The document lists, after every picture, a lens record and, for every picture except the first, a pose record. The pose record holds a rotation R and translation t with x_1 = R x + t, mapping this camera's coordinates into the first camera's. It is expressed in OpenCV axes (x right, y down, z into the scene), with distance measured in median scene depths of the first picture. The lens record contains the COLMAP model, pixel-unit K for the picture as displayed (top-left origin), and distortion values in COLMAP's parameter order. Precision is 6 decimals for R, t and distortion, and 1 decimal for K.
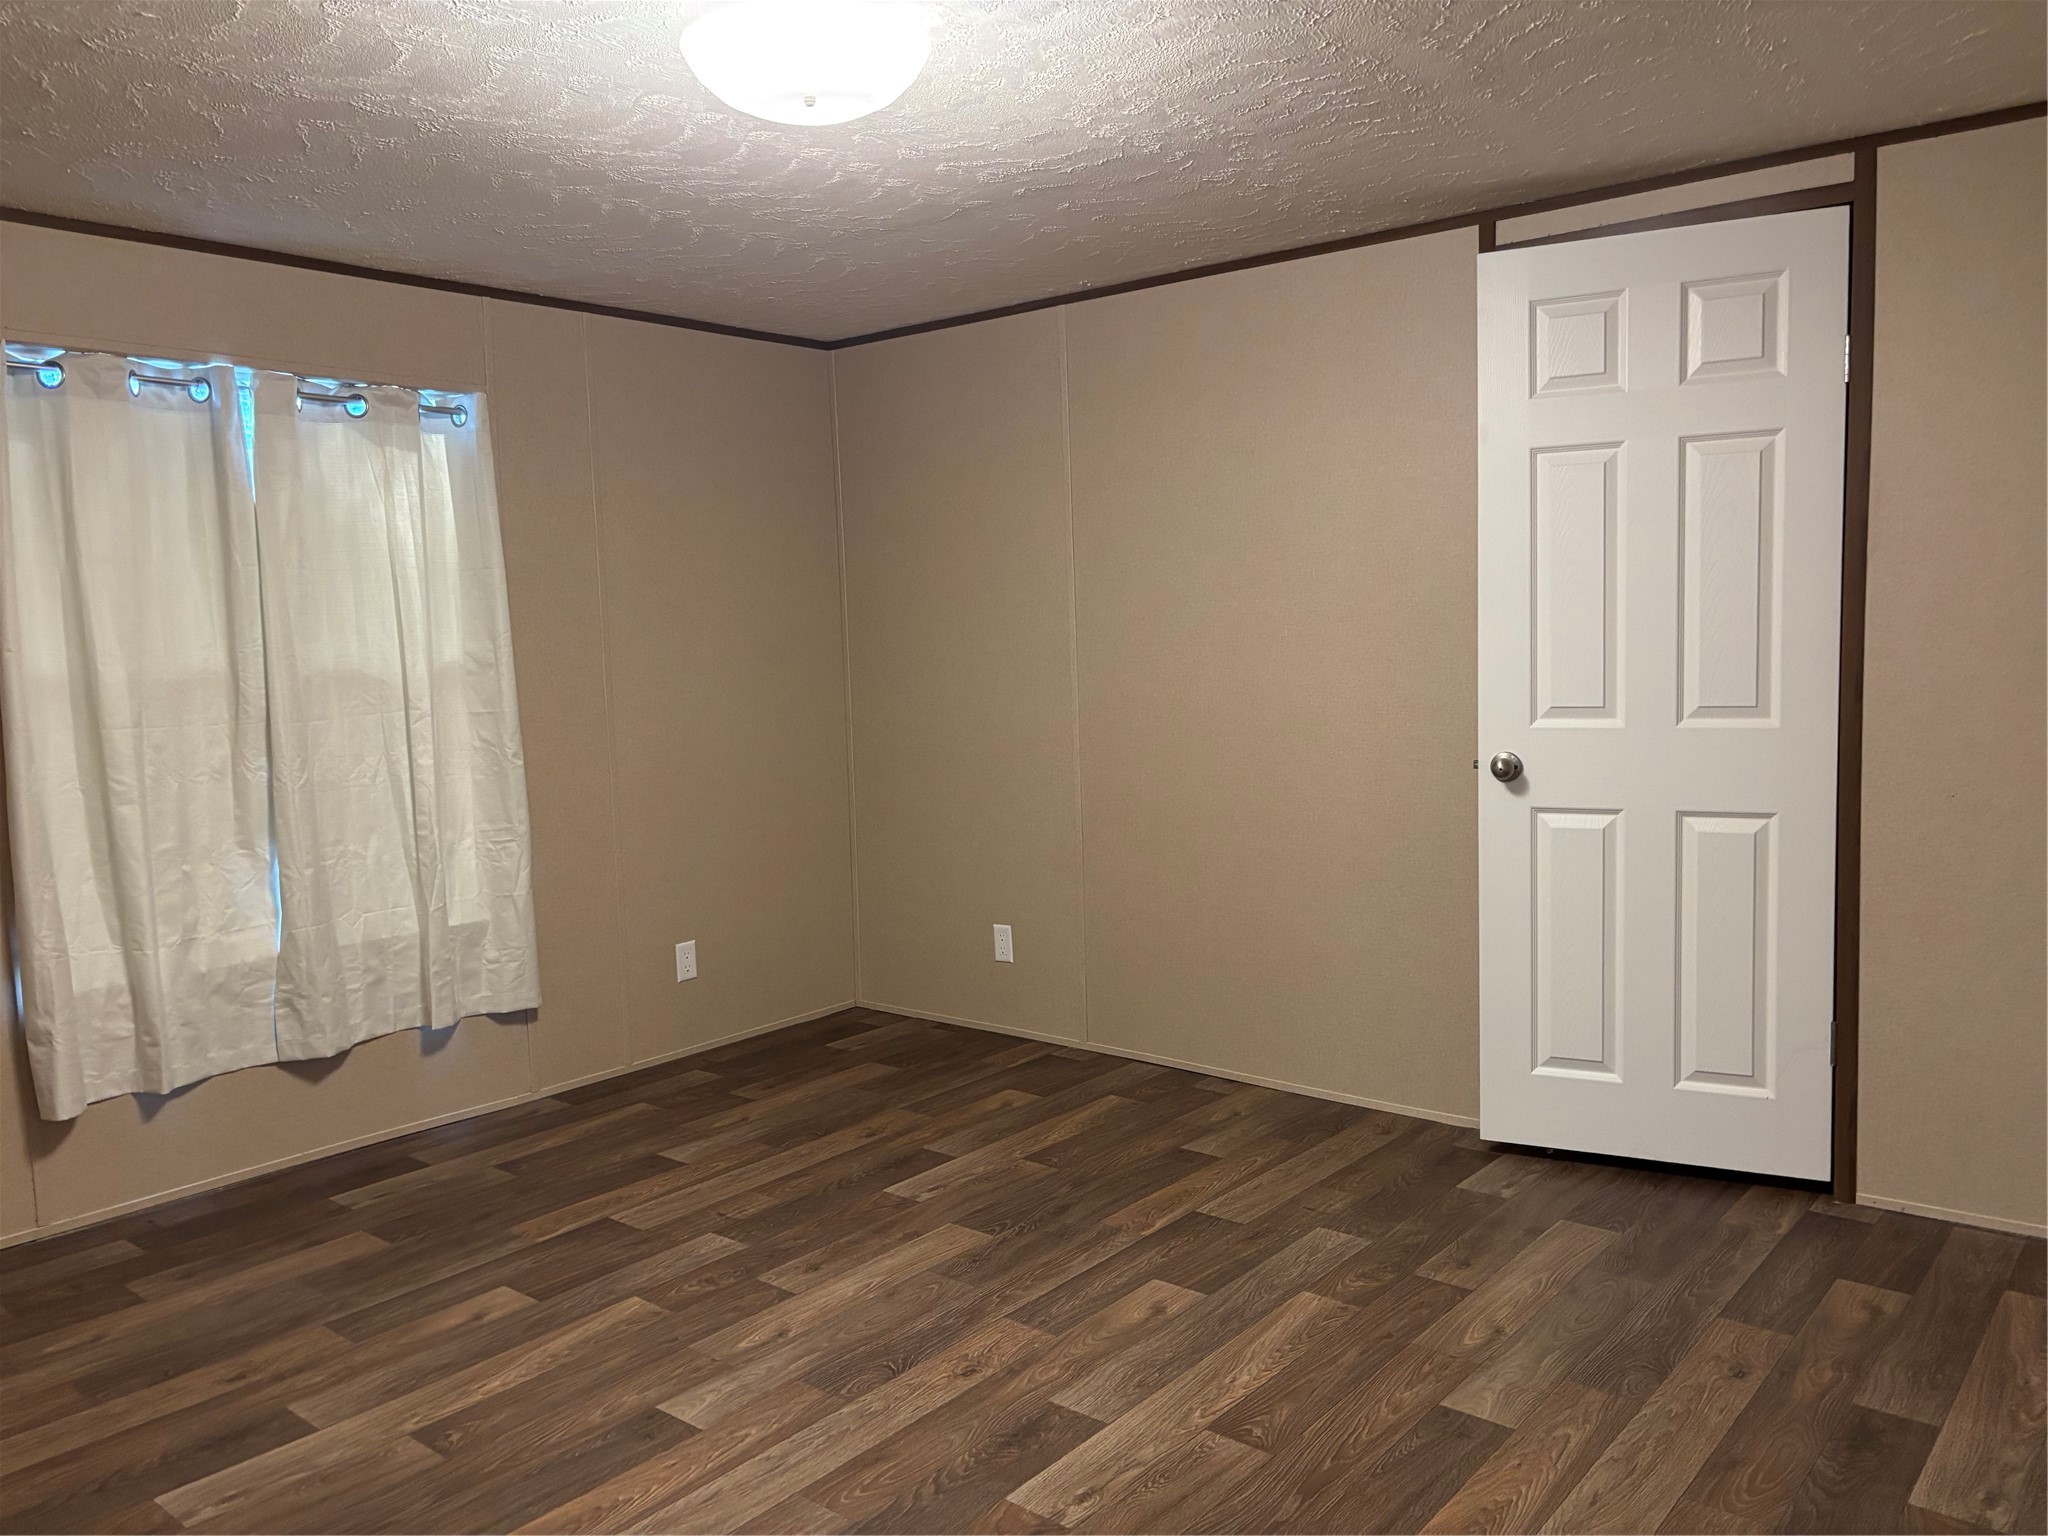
lens RADIAL K [[1554.3, 0, 976.7], [0, 1554.3, 773.1], [0, 0, 1]] dist [0.073880, -0.076289]
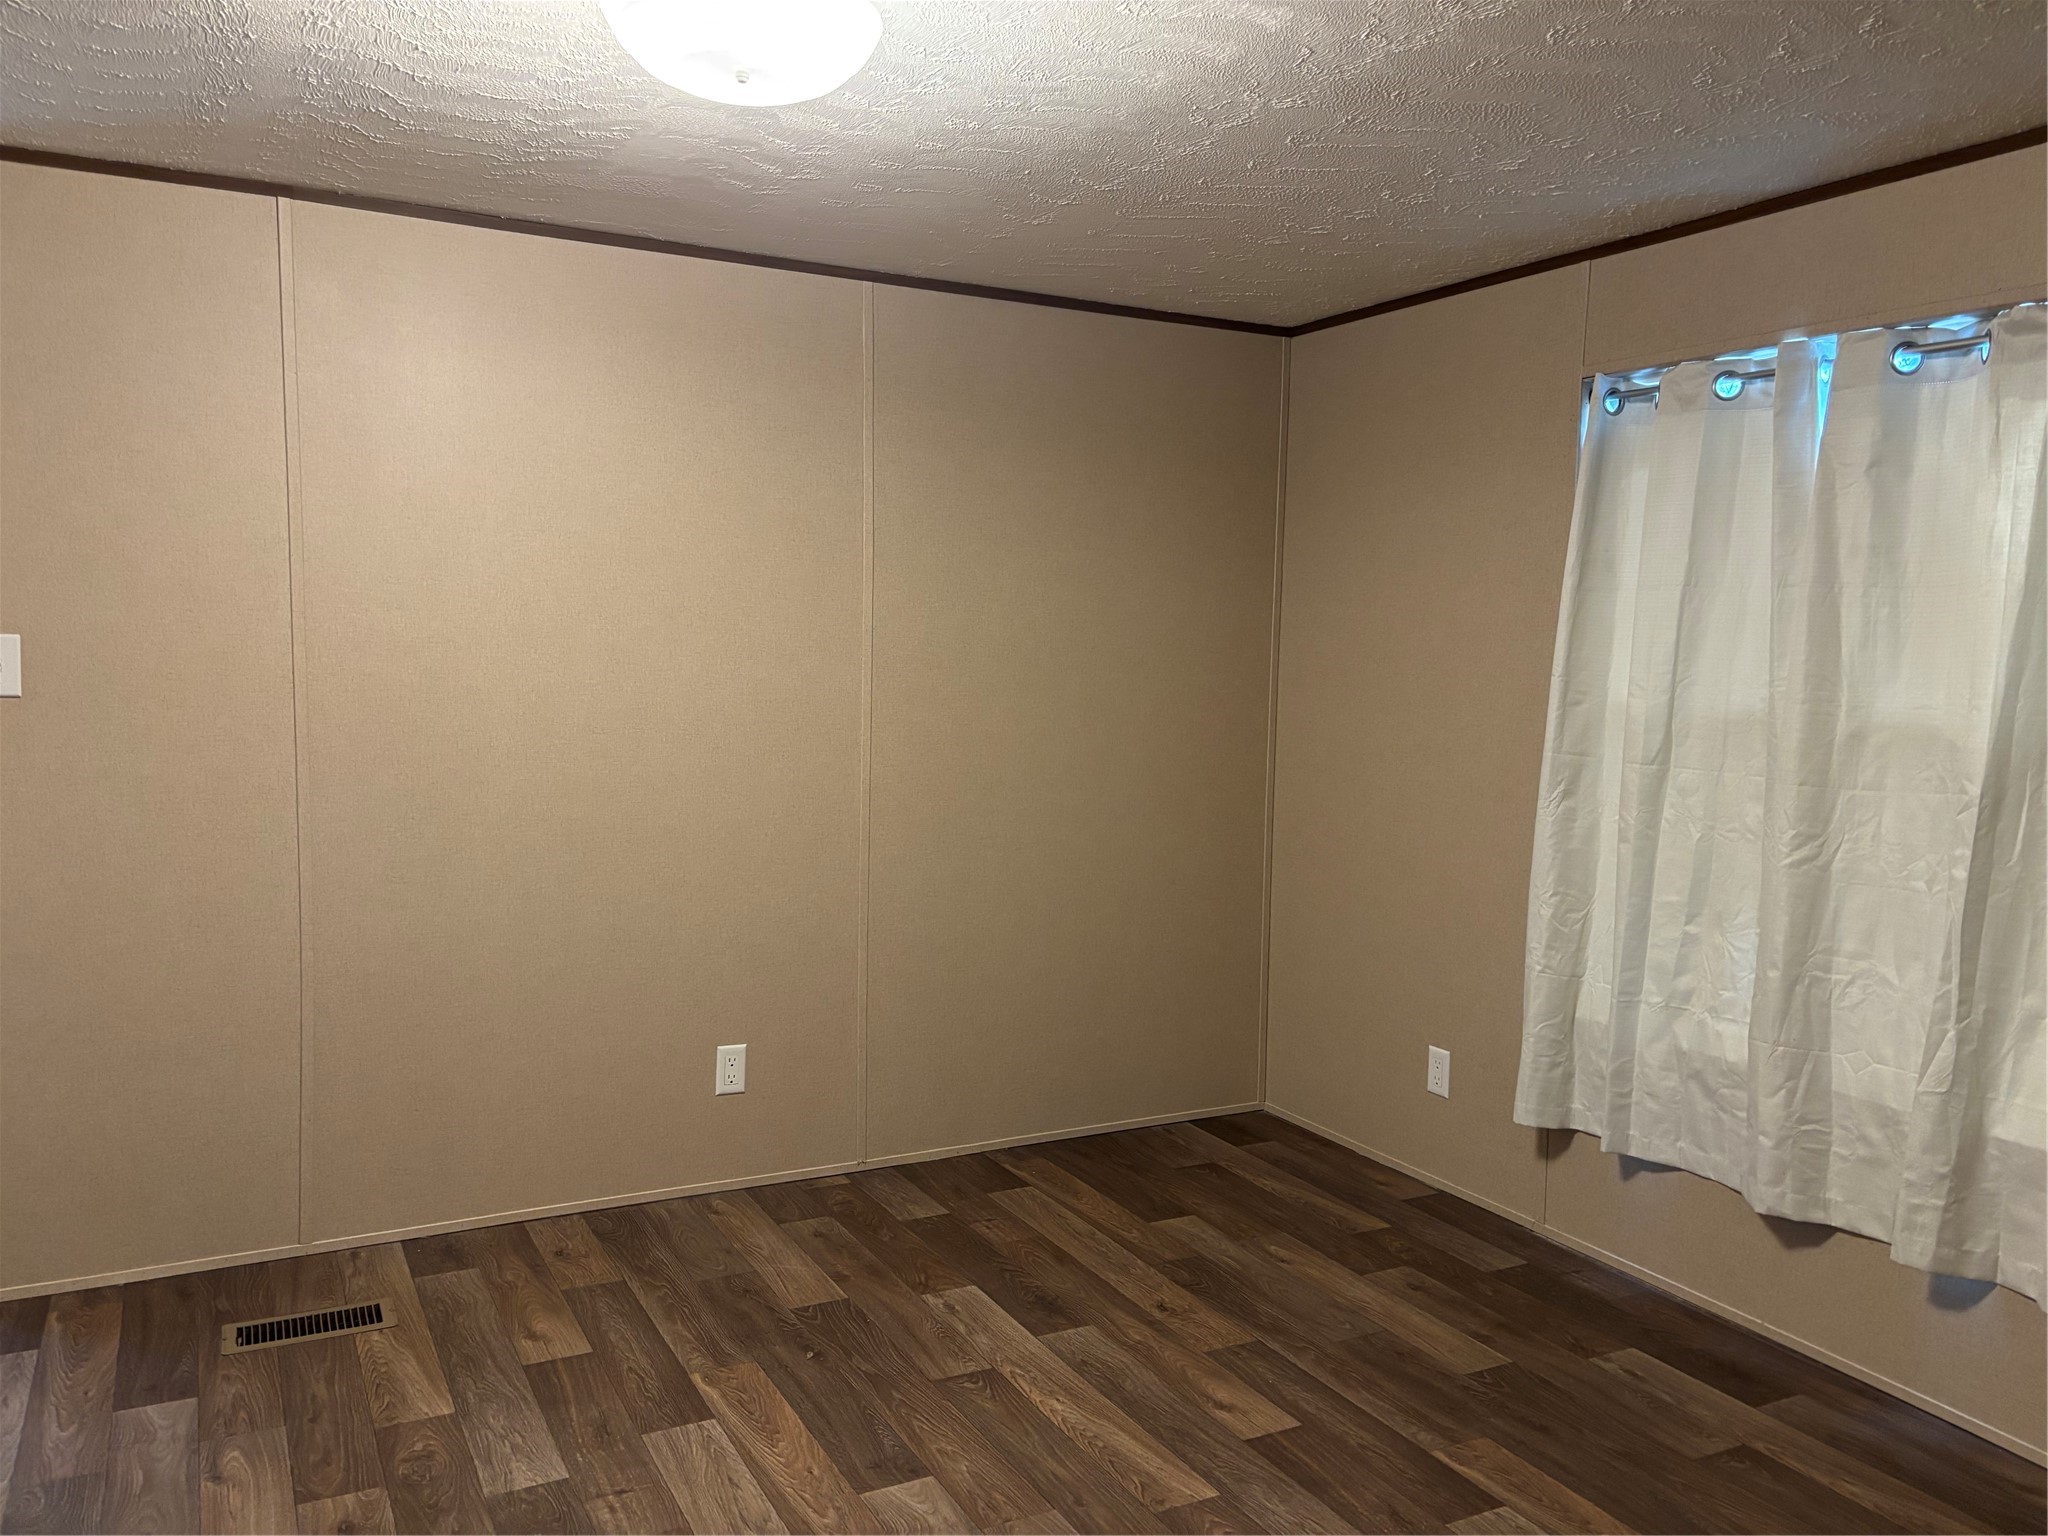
lens RADIAL K [[1554.3, 0, 1020.5], [0, 1554.3, 764.9], [0, 0, 1]] dist [0.073880, -0.076289]
pose [[-0.361716, 0.093877, -0.927550, 0.443837], [-0.099639, 0.985326, 0.138581, -0.115044], [0.926948, 0.142547, -0.347055, 0.939180]]
